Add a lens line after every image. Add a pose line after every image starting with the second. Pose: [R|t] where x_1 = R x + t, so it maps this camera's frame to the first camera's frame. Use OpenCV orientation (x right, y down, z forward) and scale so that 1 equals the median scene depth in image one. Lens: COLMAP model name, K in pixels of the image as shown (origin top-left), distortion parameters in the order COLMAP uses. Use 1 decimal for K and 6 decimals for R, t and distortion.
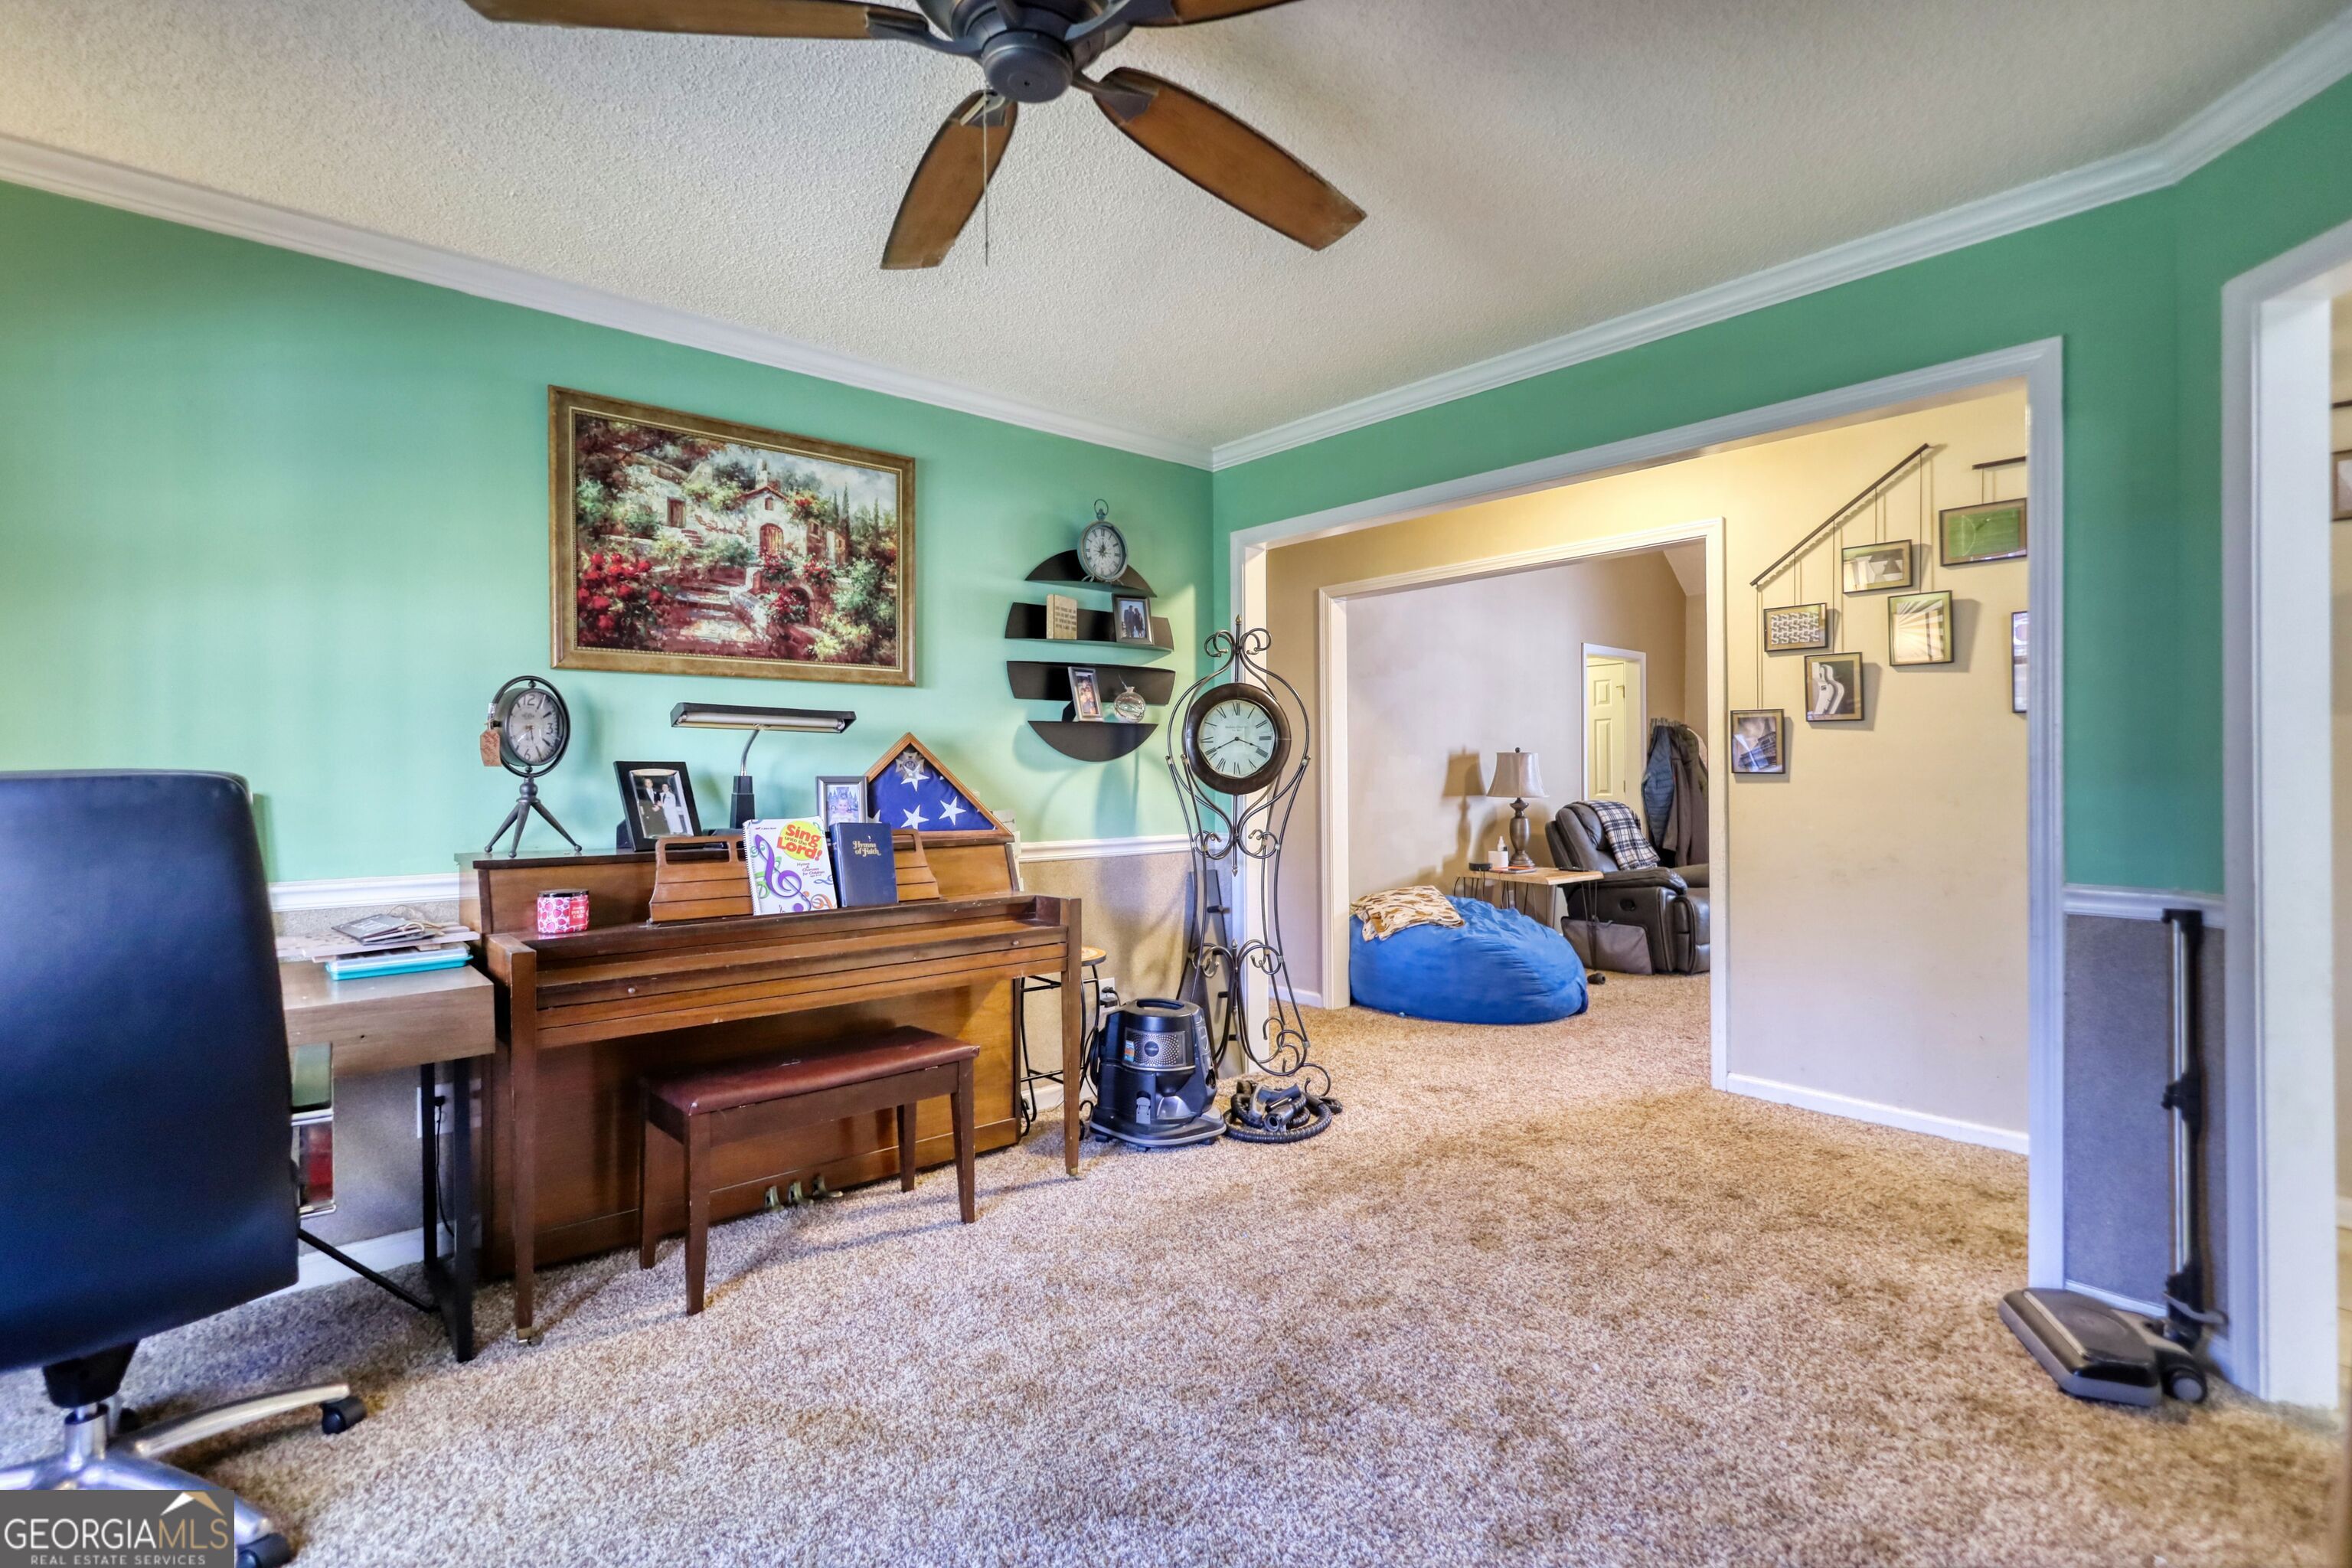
lens RADIAL K [[1117.7, 0, 1156.8], [0, 1117.7, 777.4], [0, 0, 1]] dist [-0.000946, 0.000039]
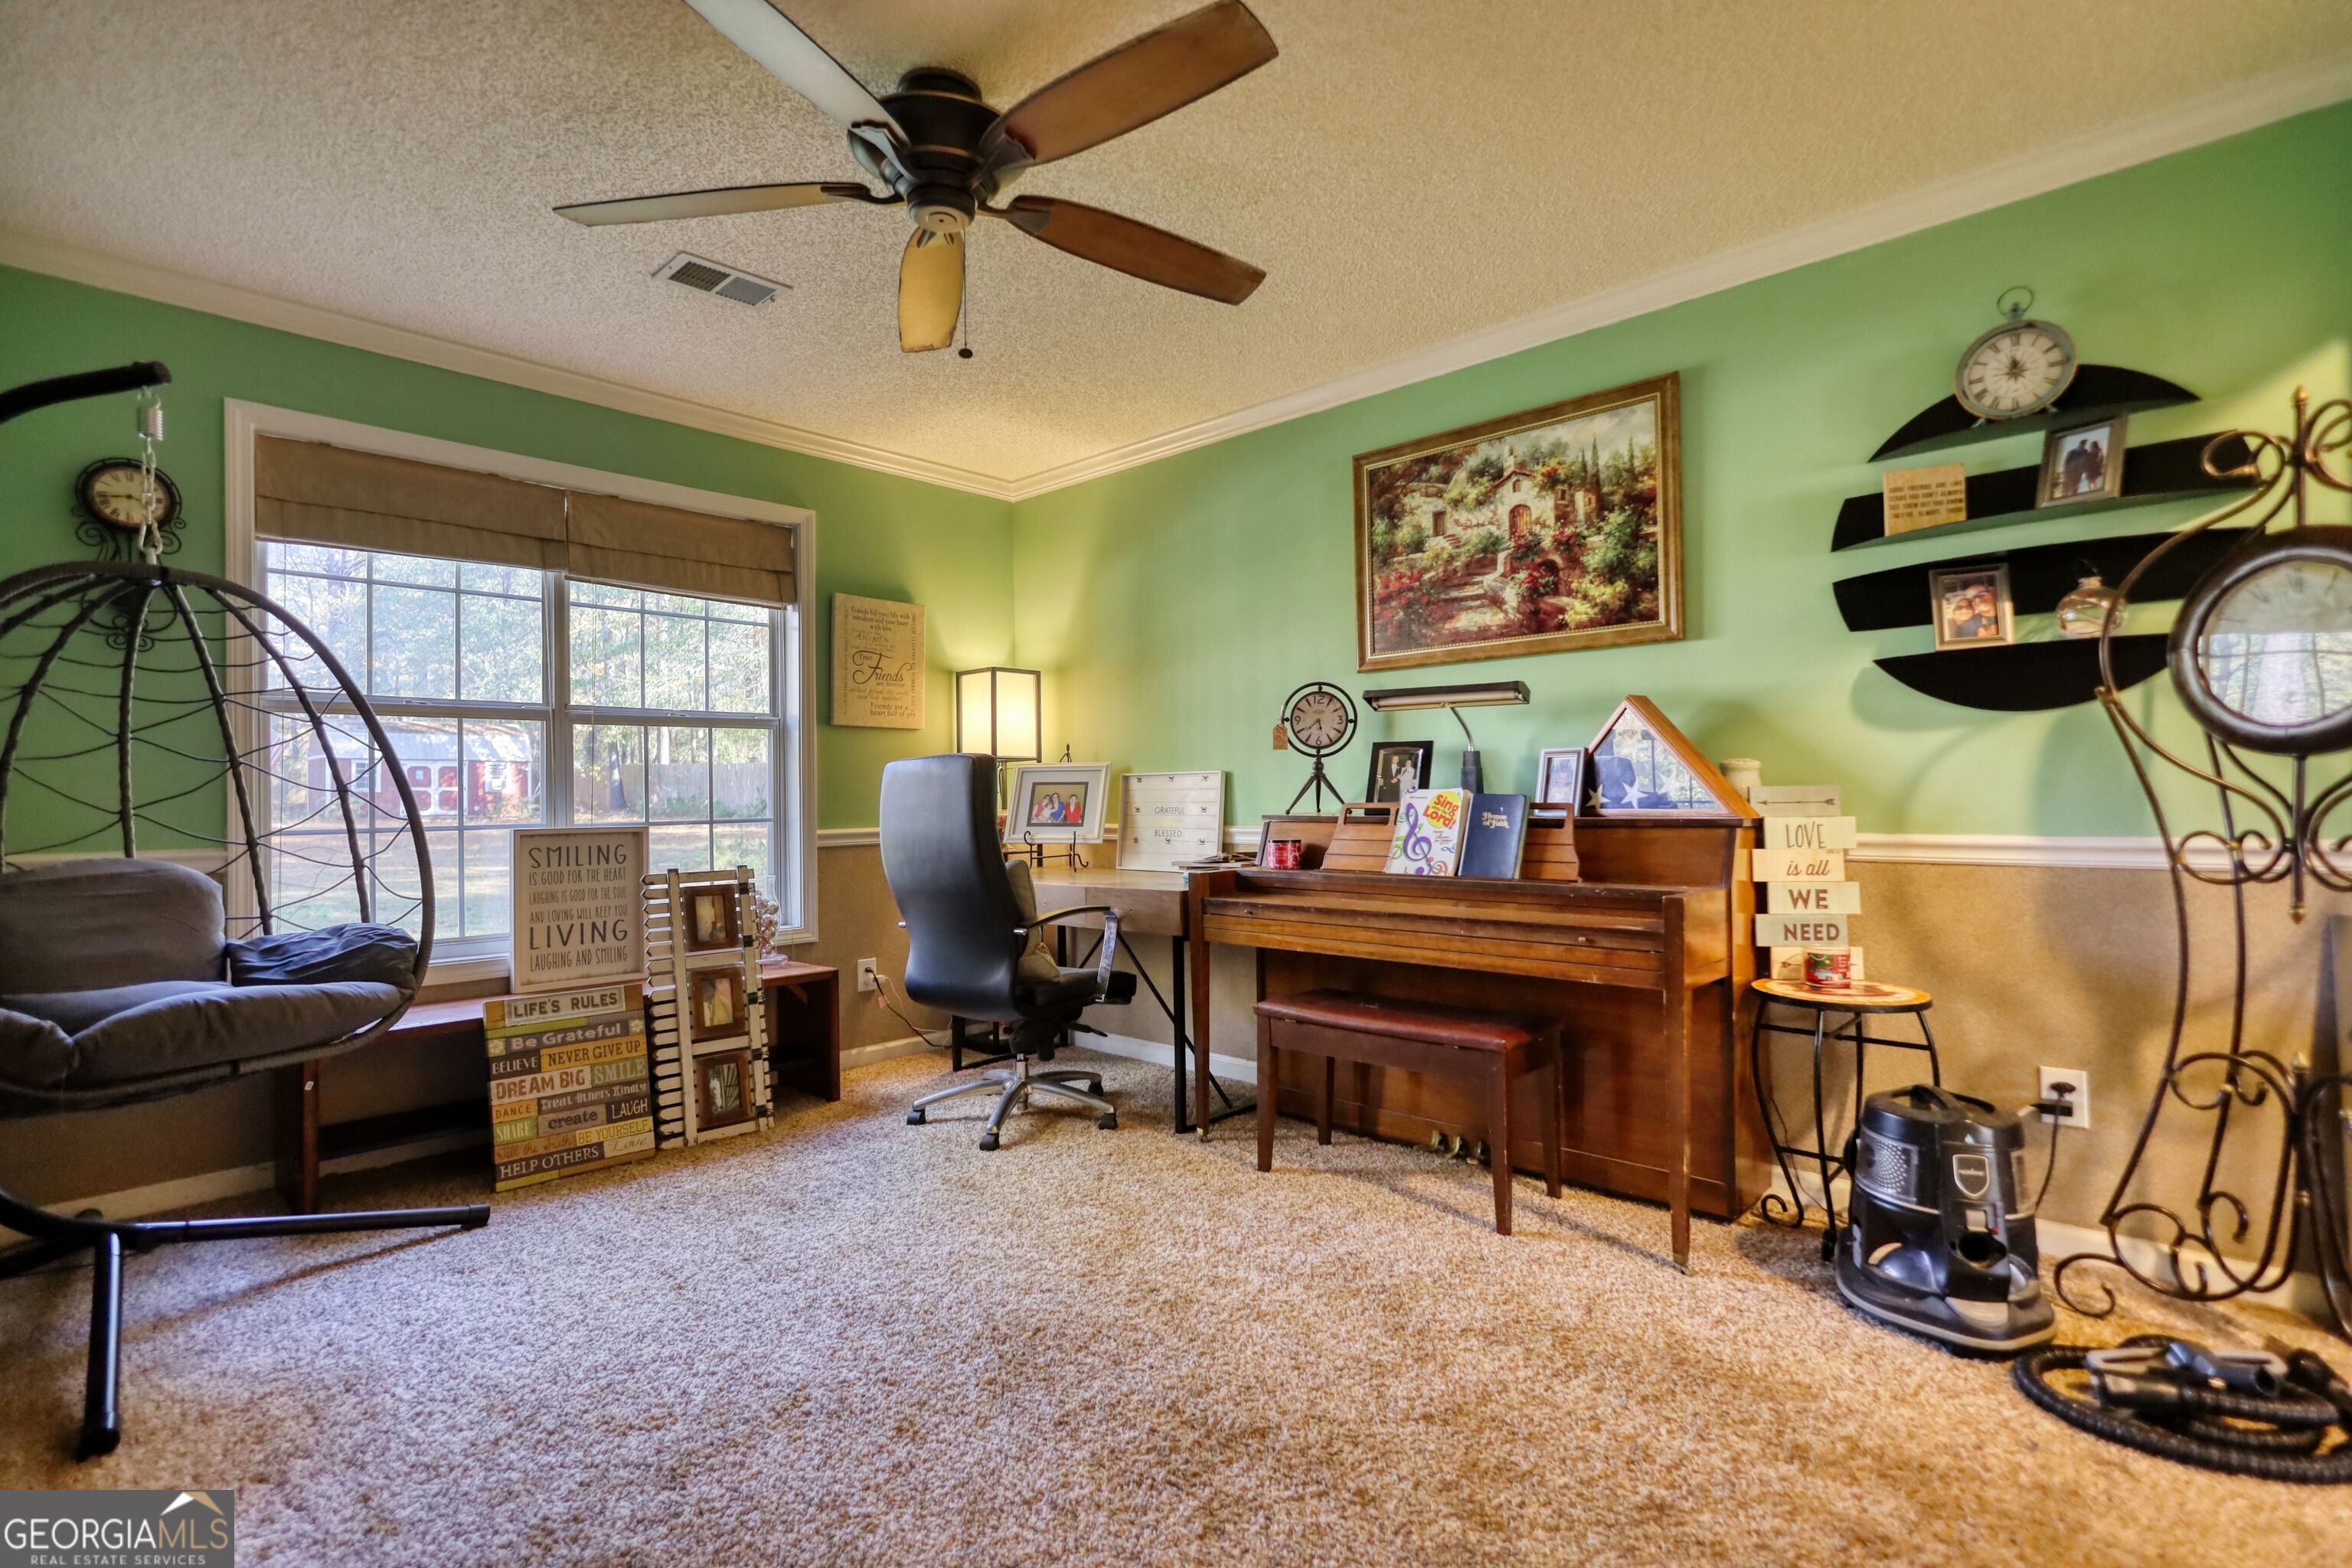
lens RADIAL K [[1087.1, 0, 1164.2], [0, 1087.1, 785.8], [0, 0, 1]] dist [-0.002190, 0.000593]
pose [[0.108497, -0.008311, -0.994062, 0.611361], [0.004589, 0.999959, -0.007859, 0.037238], [0.994086, -0.003709, 0.108530, 0.571276]]
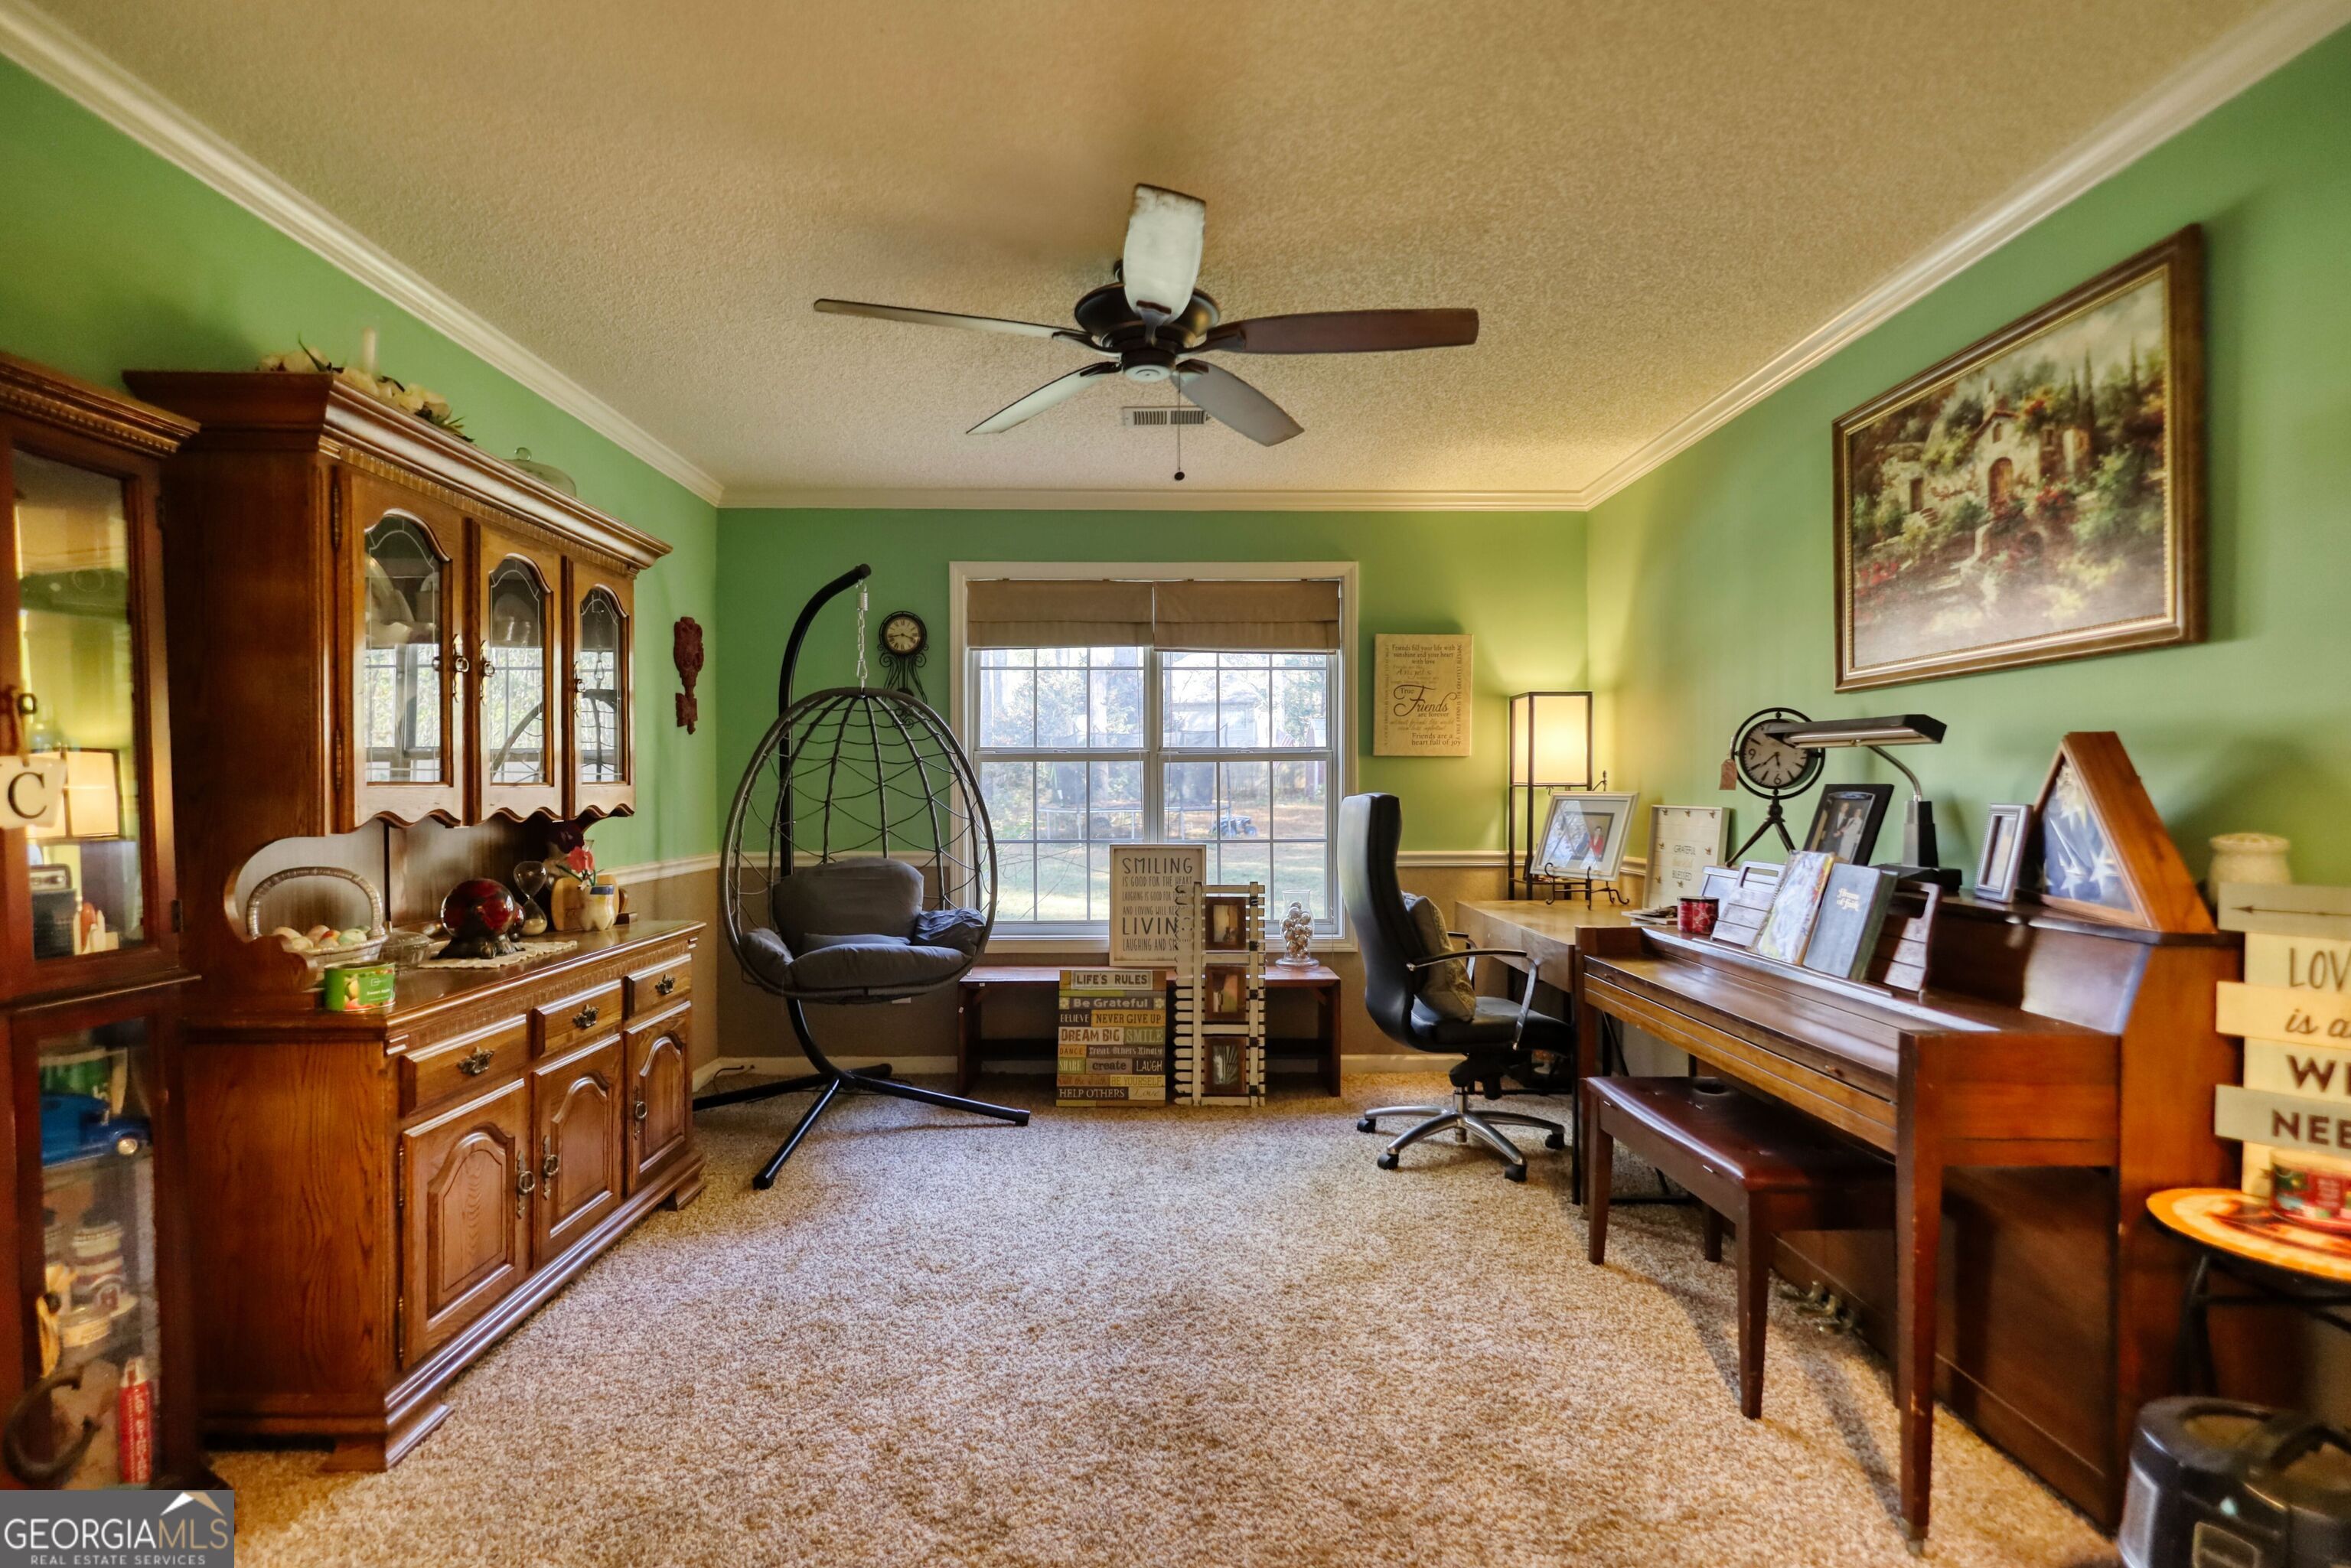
lens RADIAL K [[1122.4, 0, 1182.8], [0, 1122.4, 790.0], [0, 0, 1]] dist [0.003126, 0.000906]
pose [[-0.629632, 0.002922, -0.776888, 0.571627], [-0.003246, 0.999974, 0.006392, -0.012293], [0.776887, 0.006546, -0.629606, 1.056451]]
